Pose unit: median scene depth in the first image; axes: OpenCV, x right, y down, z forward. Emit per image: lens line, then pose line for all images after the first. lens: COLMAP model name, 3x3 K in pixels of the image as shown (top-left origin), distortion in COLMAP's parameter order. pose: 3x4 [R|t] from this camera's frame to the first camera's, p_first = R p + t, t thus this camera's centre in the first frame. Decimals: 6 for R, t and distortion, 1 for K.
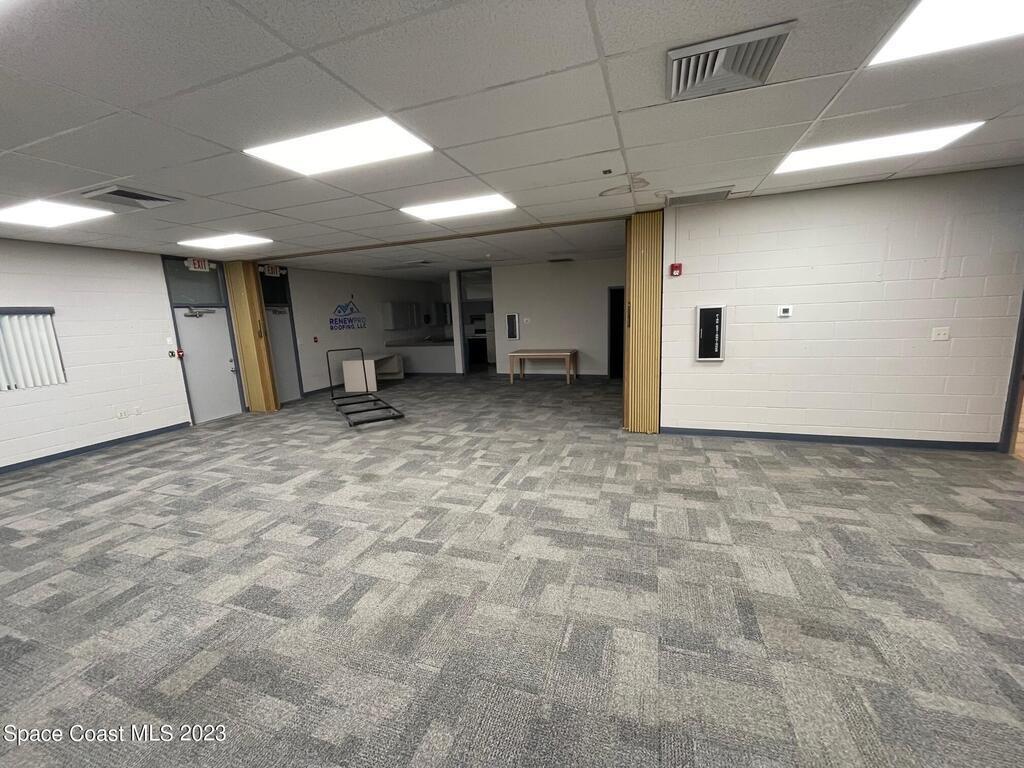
lens RADIAL K [[404.6, 0, 512.0], [0, 404.6, 384.0], [0, 0, 1]] dist [-0.000034, -0.000270]
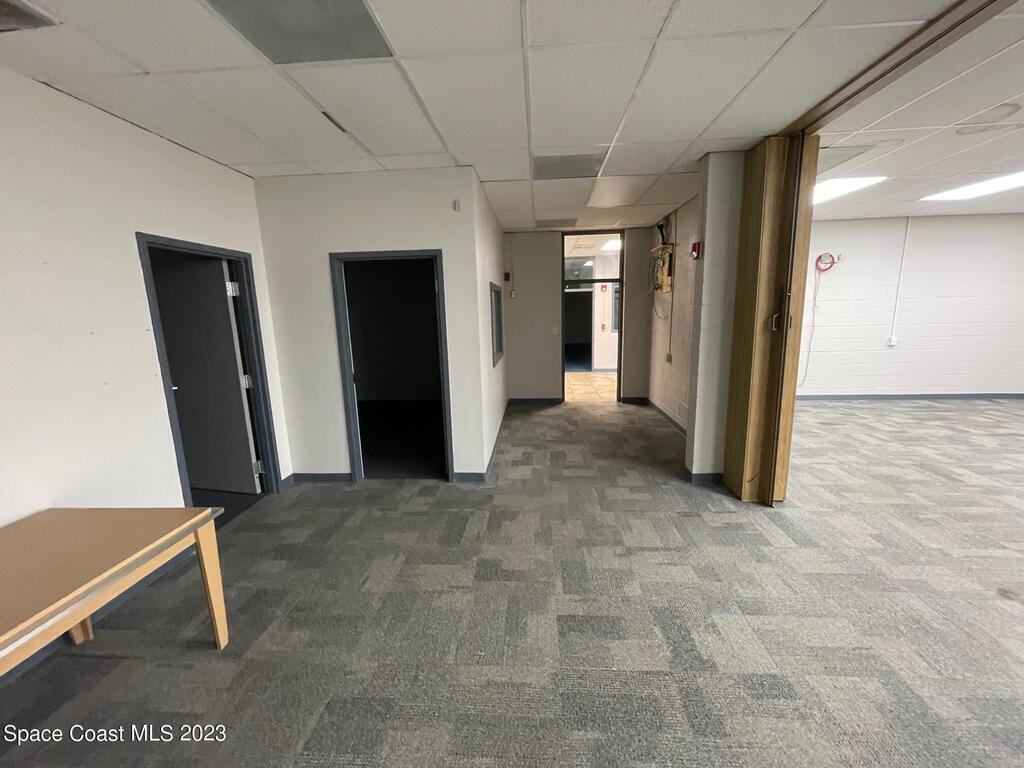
lens RADIAL K [[404.6, 0, 512.0], [0, 404.6, 384.0], [0, 0, 1]] dist [-0.000034, -0.000270]
pose [[-0.272666, -0.114523, 0.955269, -0.203683], [0.199558, 0.964565, 0.172598, -0.309395], [-0.941185, 0.237693, -0.240150, 1.961276]]
